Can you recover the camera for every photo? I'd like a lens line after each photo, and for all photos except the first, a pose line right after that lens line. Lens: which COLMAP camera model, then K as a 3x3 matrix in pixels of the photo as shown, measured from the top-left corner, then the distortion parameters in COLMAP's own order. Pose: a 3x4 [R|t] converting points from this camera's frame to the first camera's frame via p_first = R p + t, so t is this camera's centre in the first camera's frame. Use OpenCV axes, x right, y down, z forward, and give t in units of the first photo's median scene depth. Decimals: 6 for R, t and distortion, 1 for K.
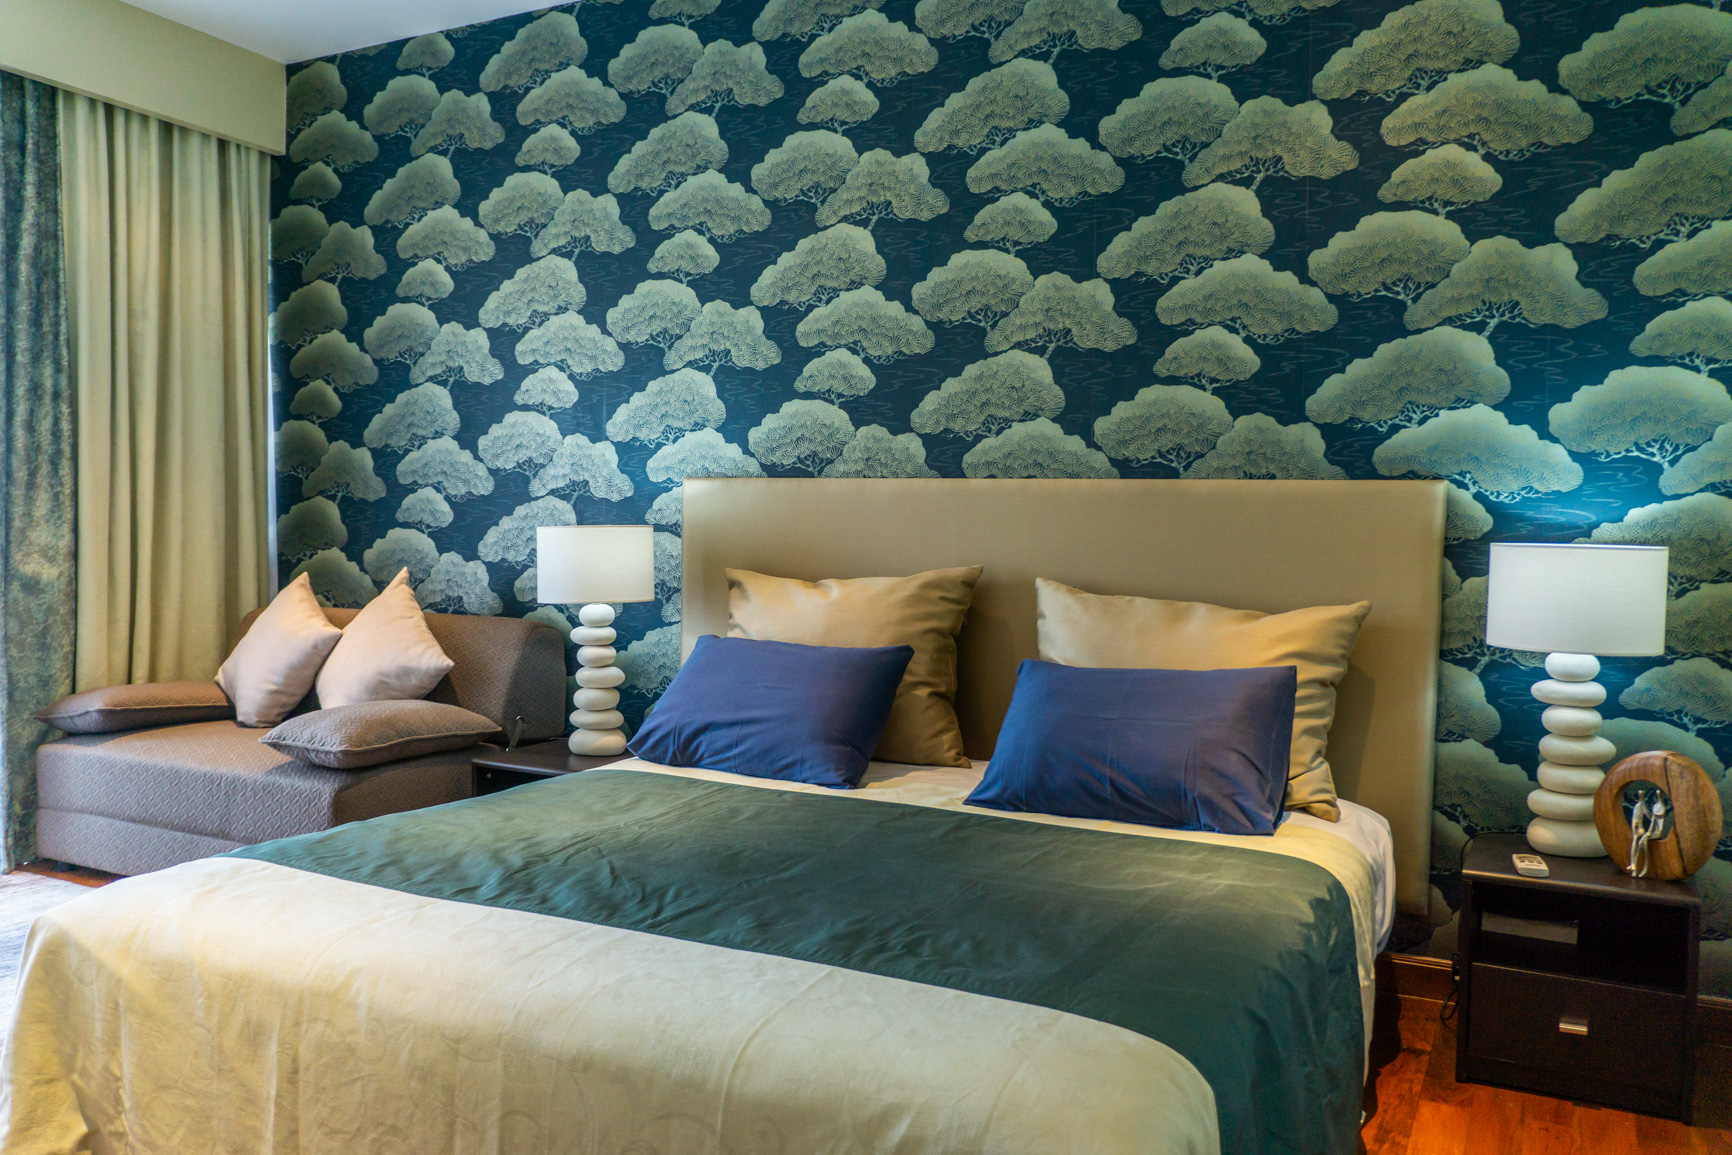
lens RADIAL K [[1340.2, 0, 876.3], [0, 1340.2, 586.5], [0, 0, 1]] dist [-0.010495, 0.008043]
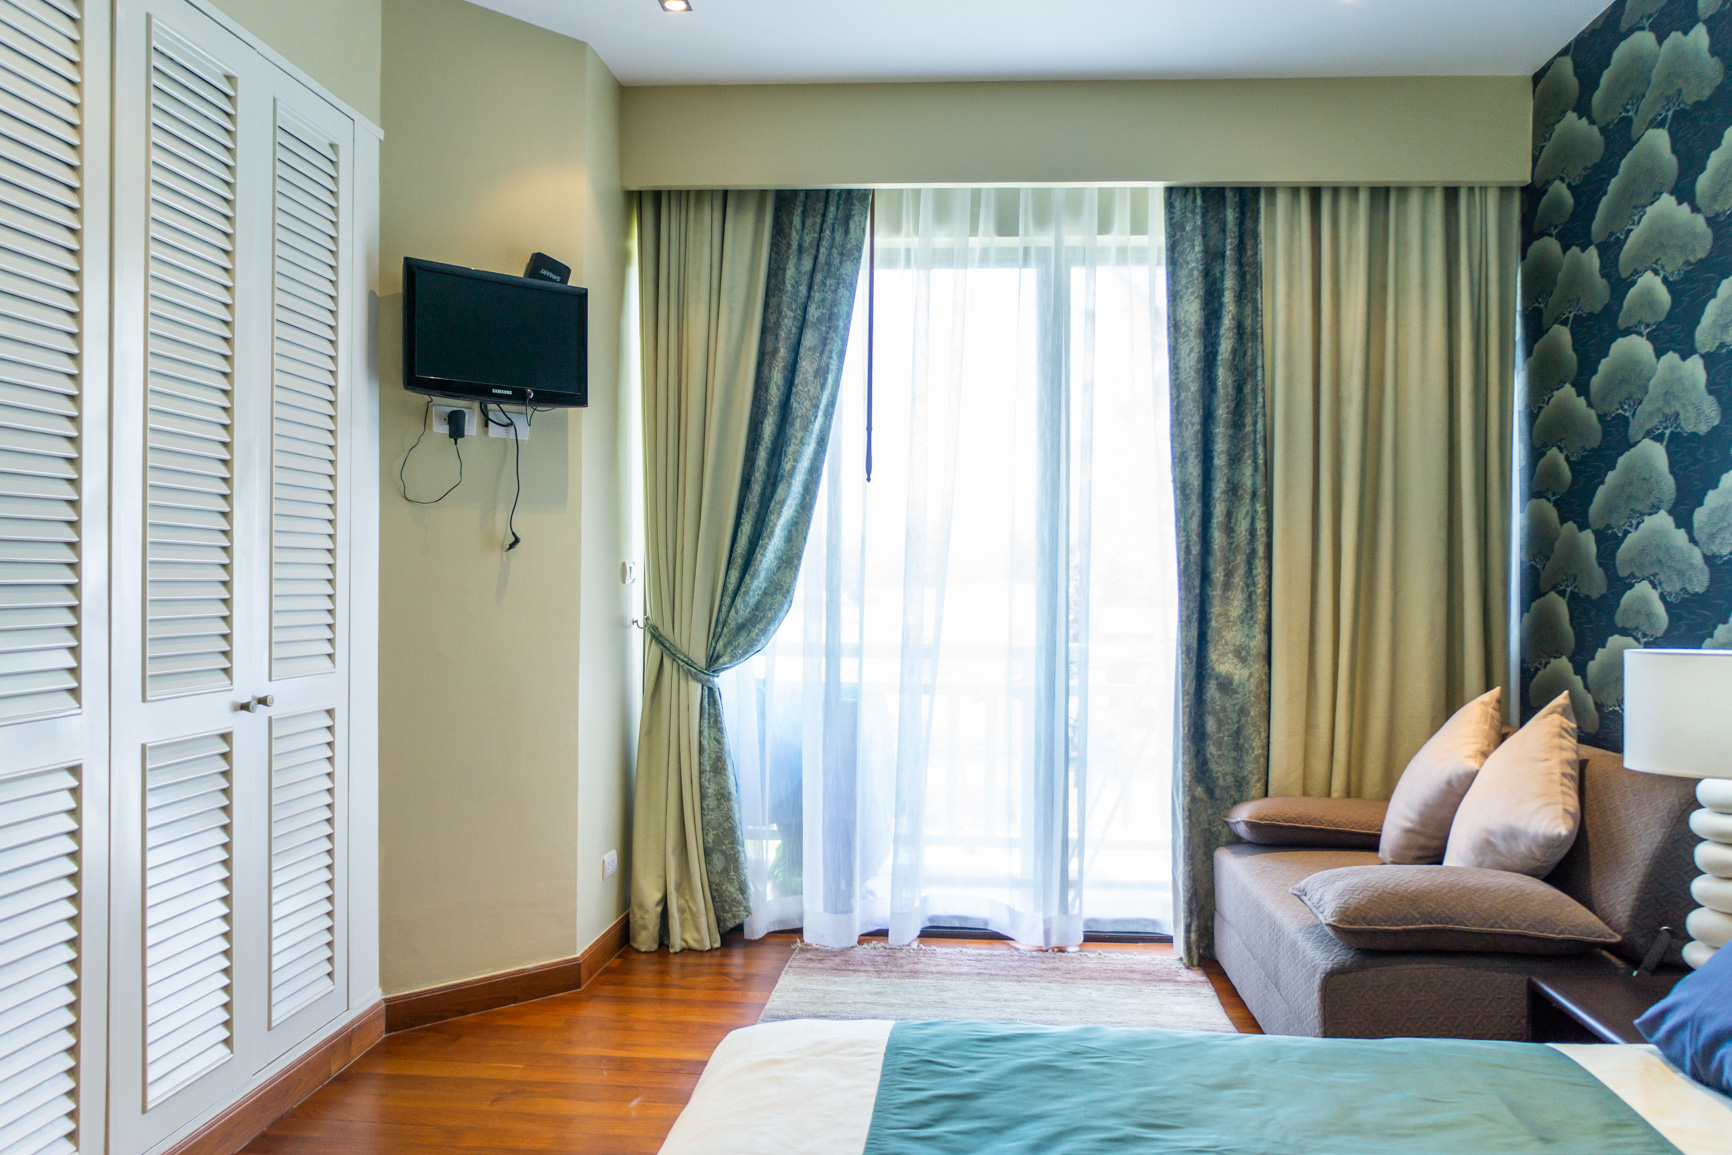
lens RADIAL K [[1340.2, 0, 882.5], [0, 1340.2, 585.6], [0, 0, 1]] dist [-0.010495, 0.008043]
pose [[0.384226, -0.005032, -0.923225, 0.197337], [-0.041070, 0.998902, -0.022537, -0.041790], [0.922325, 0.046576, 0.383598, 0.367279]]
